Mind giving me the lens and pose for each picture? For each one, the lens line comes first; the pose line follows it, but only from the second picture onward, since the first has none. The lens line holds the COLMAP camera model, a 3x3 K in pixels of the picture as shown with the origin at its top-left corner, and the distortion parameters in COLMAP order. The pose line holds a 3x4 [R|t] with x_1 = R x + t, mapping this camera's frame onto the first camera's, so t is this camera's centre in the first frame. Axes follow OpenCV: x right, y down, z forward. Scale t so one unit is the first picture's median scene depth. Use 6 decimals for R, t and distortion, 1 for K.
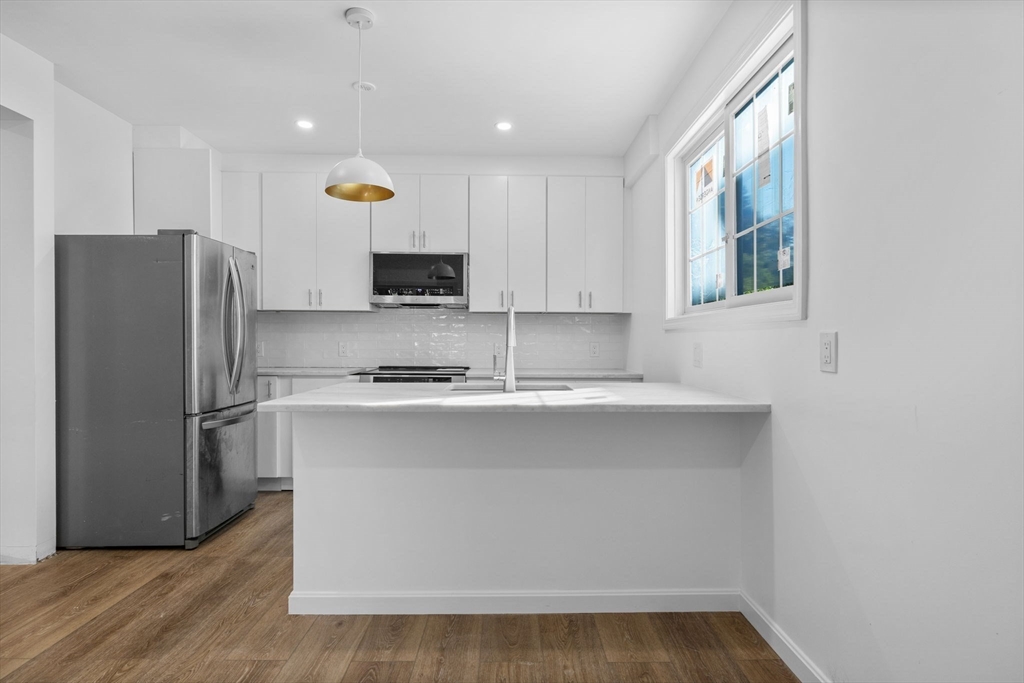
lens RADIAL K [[529.3, 0, 512.0], [0, 529.3, 341.5], [0, 0, 1]] dist [-0.001060, -0.000217]
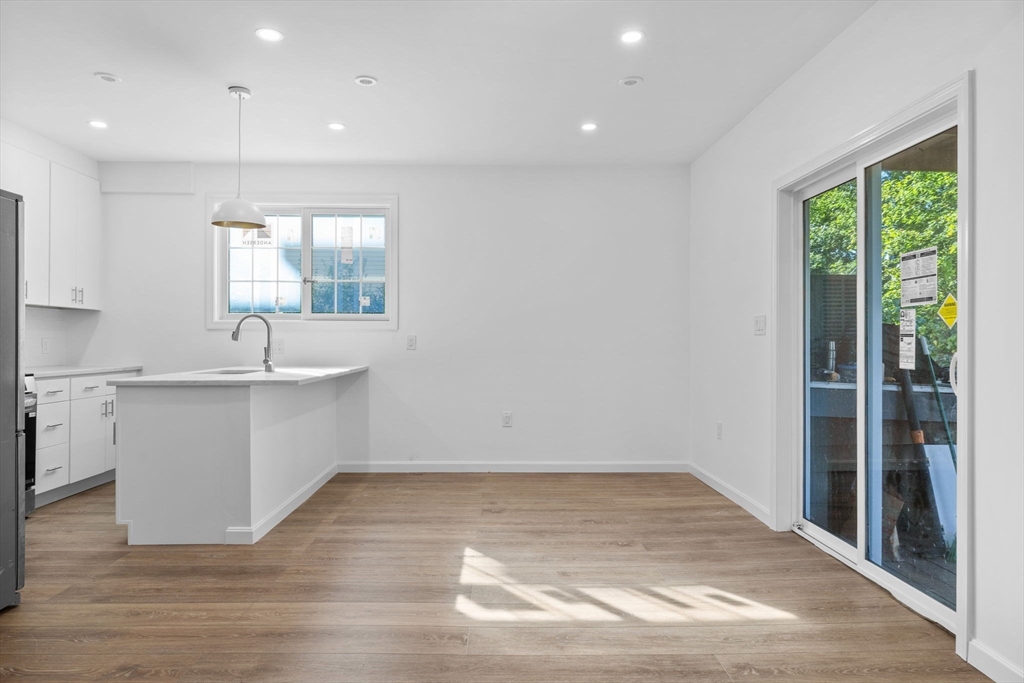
lens RADIAL K [[641.2, 0, 512.0], [0, 641.2, 341.5], [0, 0, 1]] dist [0.001656, 0.000466]
pose [[-0.009528, -0.005274, 0.999941, -1.565326], [-0.002589, 0.999983, 0.005250, -0.001552], [-0.999951, -0.002539, -0.009542, 0.283493]]
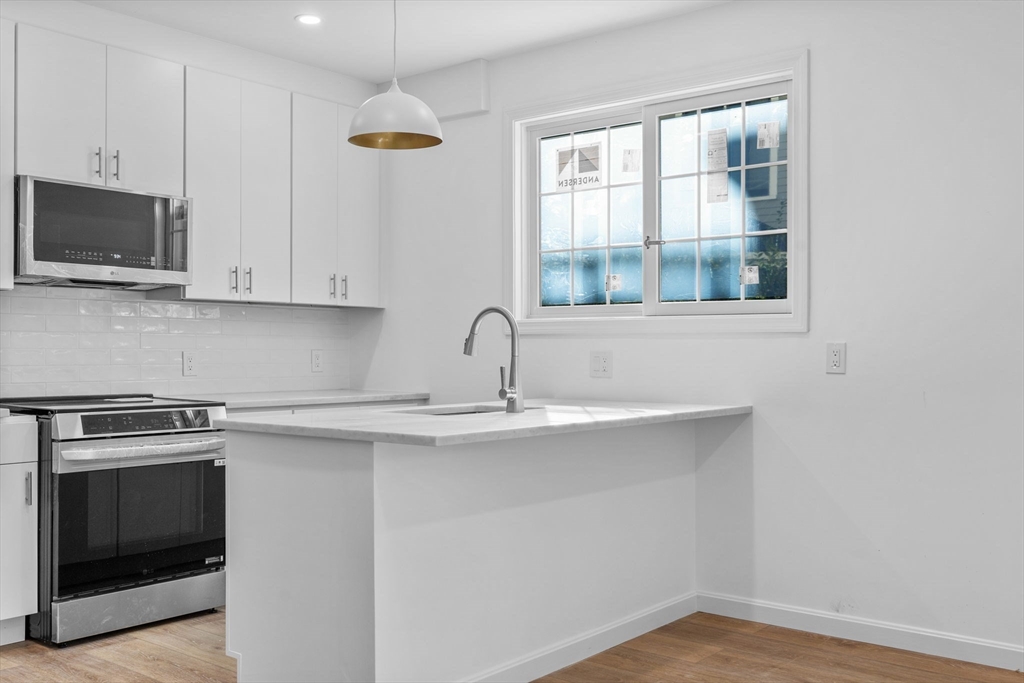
lens RADIAL K [[1014.8, 0, 512.0], [0, 1014.8, 341.5], [0, 0, 1]] dist [-0.024479, 0.001632]
pose [[0.645237, 0.002601, 0.763978, -1.022354], [0.000271, 0.999993, -0.003634, -0.006655], [-0.763982, 0.002552, 0.645232, 0.002059]]
